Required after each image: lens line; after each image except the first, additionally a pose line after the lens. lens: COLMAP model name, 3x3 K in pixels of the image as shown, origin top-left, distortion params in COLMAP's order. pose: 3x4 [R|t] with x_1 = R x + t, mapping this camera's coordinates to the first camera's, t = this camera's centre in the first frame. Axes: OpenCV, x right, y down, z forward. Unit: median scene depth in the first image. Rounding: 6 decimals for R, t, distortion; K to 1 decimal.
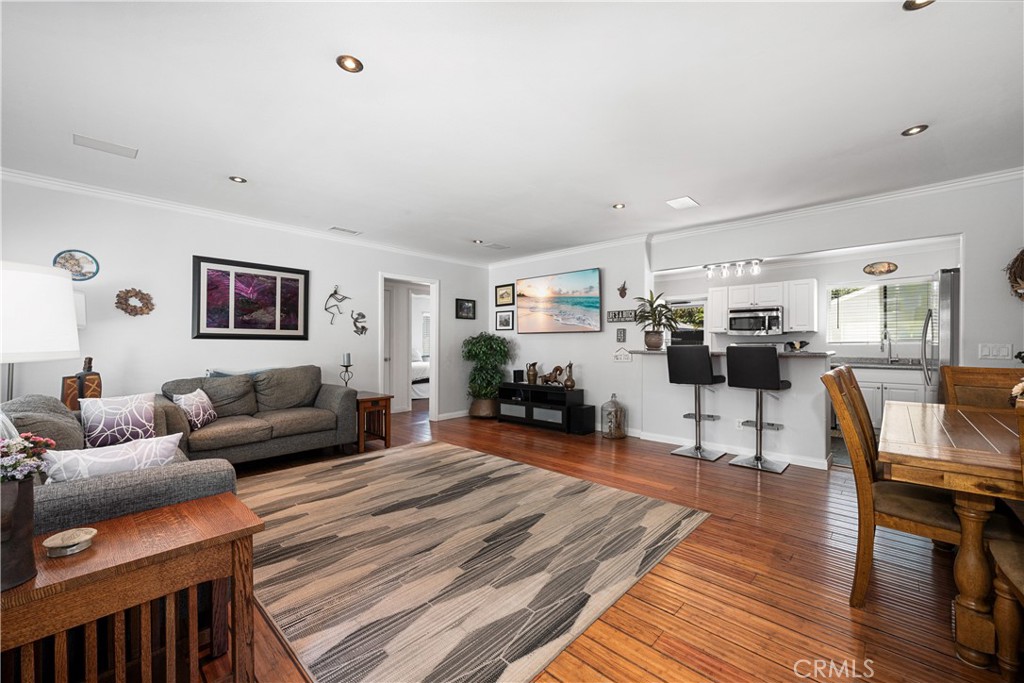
lens RADIAL K [[407.4, 0, 516.9], [0, 407.4, 339.3], [0, 0, 1]] dist [0.000192, 0.000114]
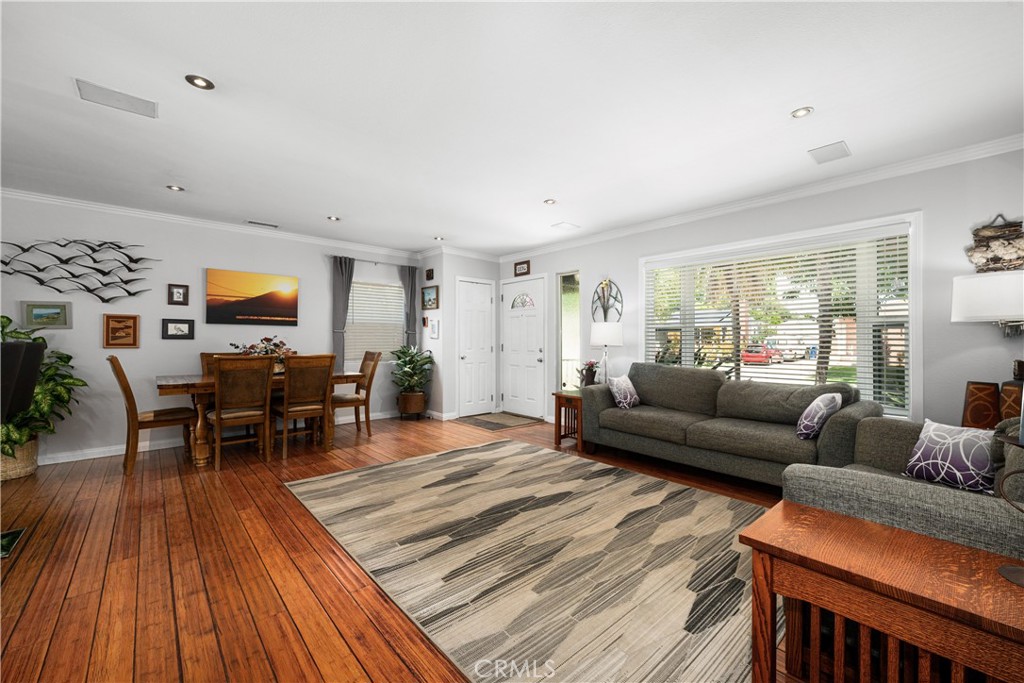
lens RADIAL K [[407.4, 0, 511.0], [0, 407.4, 338.0], [0, 0, 1]] dist [0.000192, 0.000114]
pose [[-0.994742, -0.001046, 0.102406, -0.207272], [-0.003237, 0.999769, -0.021227, 0.020375], [-0.102360, -0.021447, -0.994516, 1.467747]]
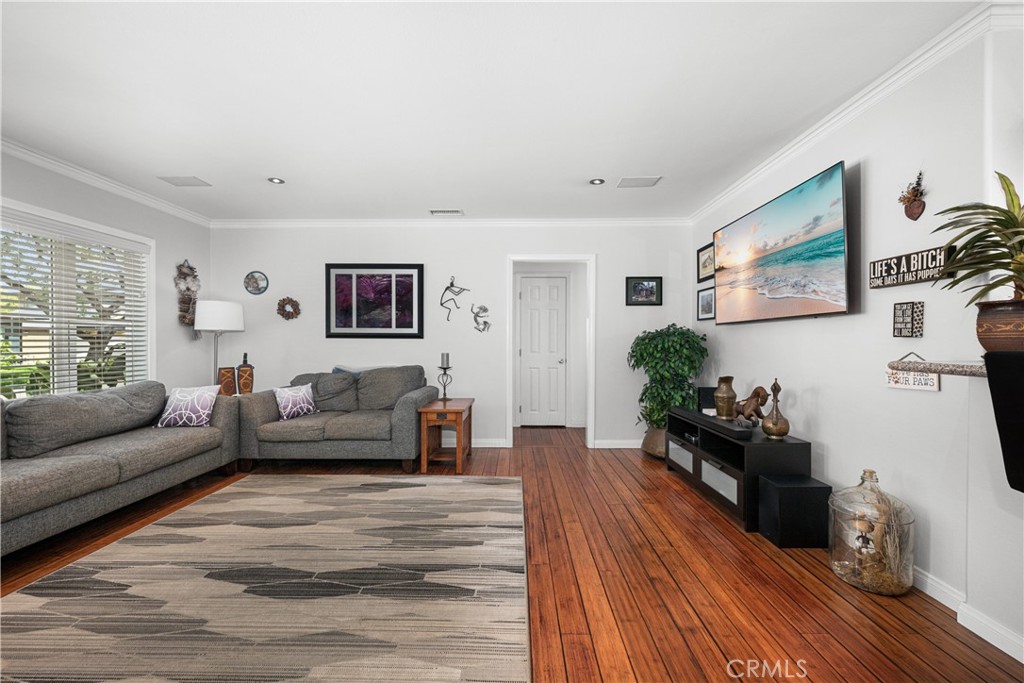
lens RADIAL K [[407.4, 0, 512.7], [0, 407.4, 341.8], [0, 0, 1]] dist [0.000192, 0.000114]
pose [[0.668344, -0.001015, -0.743852, 0.387086], [0.008566, 0.999943, 0.006332, 0.006743], [0.743803, -0.010603, 0.668315, 0.630037]]
